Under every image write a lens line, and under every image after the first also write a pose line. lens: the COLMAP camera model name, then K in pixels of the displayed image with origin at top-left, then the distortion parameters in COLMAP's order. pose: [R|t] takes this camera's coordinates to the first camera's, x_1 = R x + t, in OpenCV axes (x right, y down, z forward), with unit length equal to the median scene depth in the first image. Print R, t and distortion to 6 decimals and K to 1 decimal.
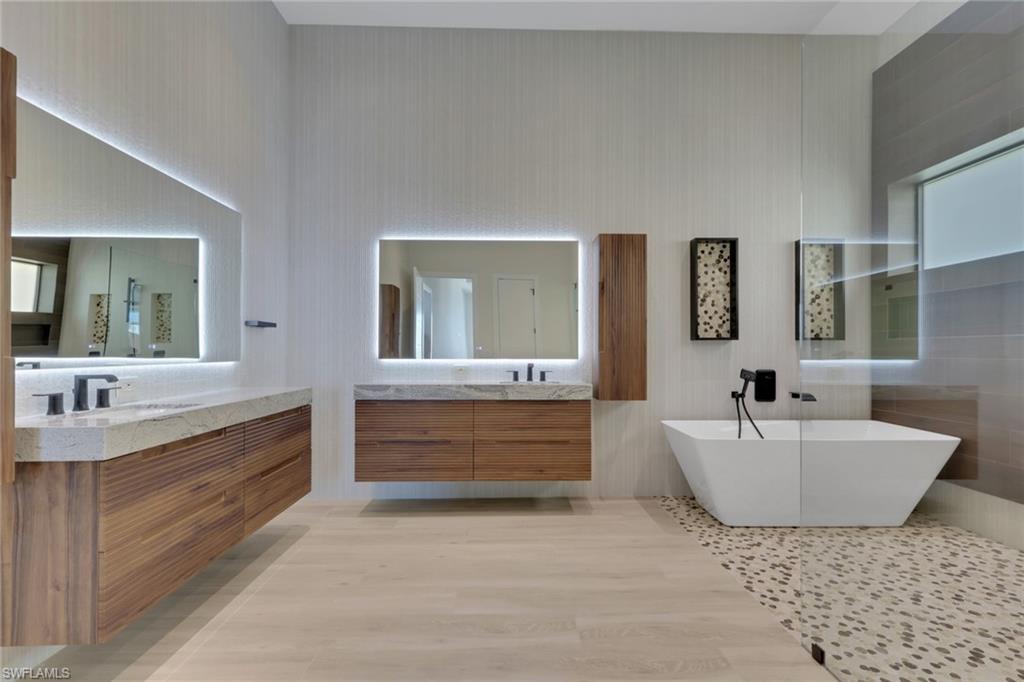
lens RADIAL K [[482.5, 0, 513.3], [0, 482.5, 347.8], [0, 0, 1]] dist [0.011086, -0.000479]
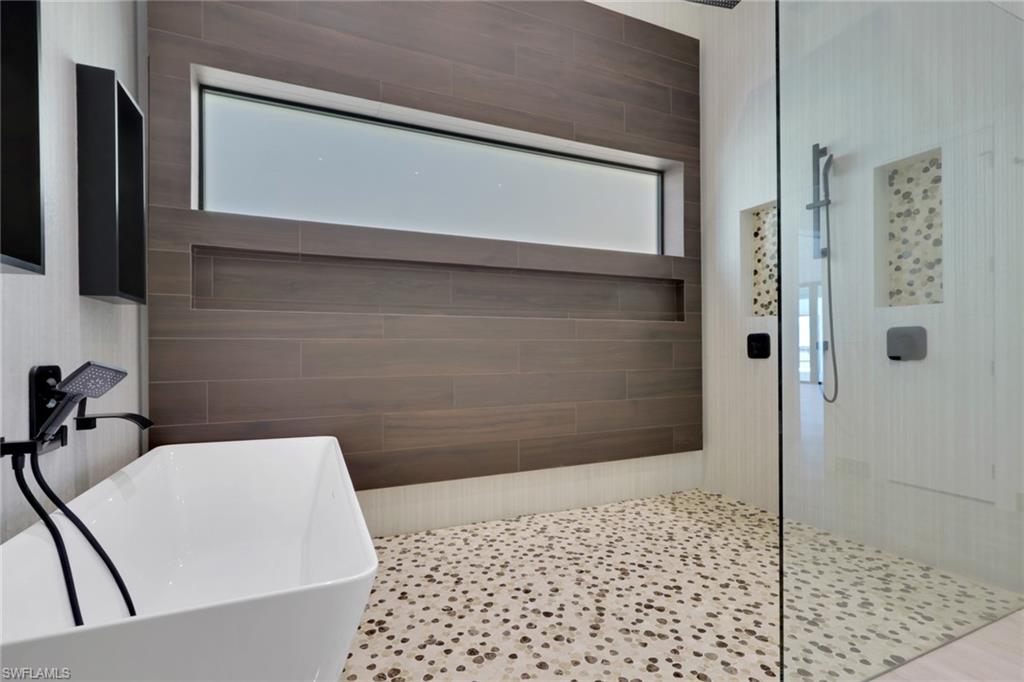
lens RADIAL K [[482.5, 0, 513.3], [0, 482.5, 347.8], [0, 0, 1]] dist [0.011086, -0.000479]
pose [[-0.384950, 0.002957, 0.922933, 0.042302], [-0.006163, 0.999964, -0.005774, 0.036126], [-0.922917, -0.007911, -0.384918, 0.924228]]
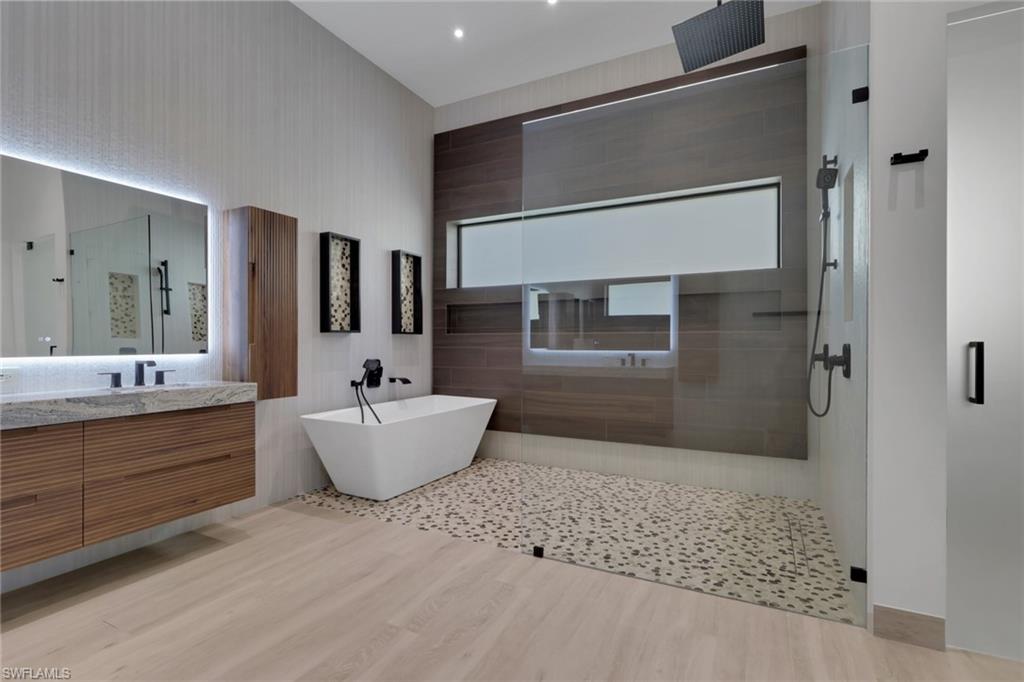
lens RADIAL K [[488.0, 0, 500.0], [0, 488.0, 340.8], [0, 0, 1]] dist [0.012647, 0.000004]
pose [[0.498683, 0.002222, 0.866782, -0.372115], [-0.005836, 0.999983, 0.000794, -0.001373], [-0.866765, -0.005455, 0.498687, 0.198045]]
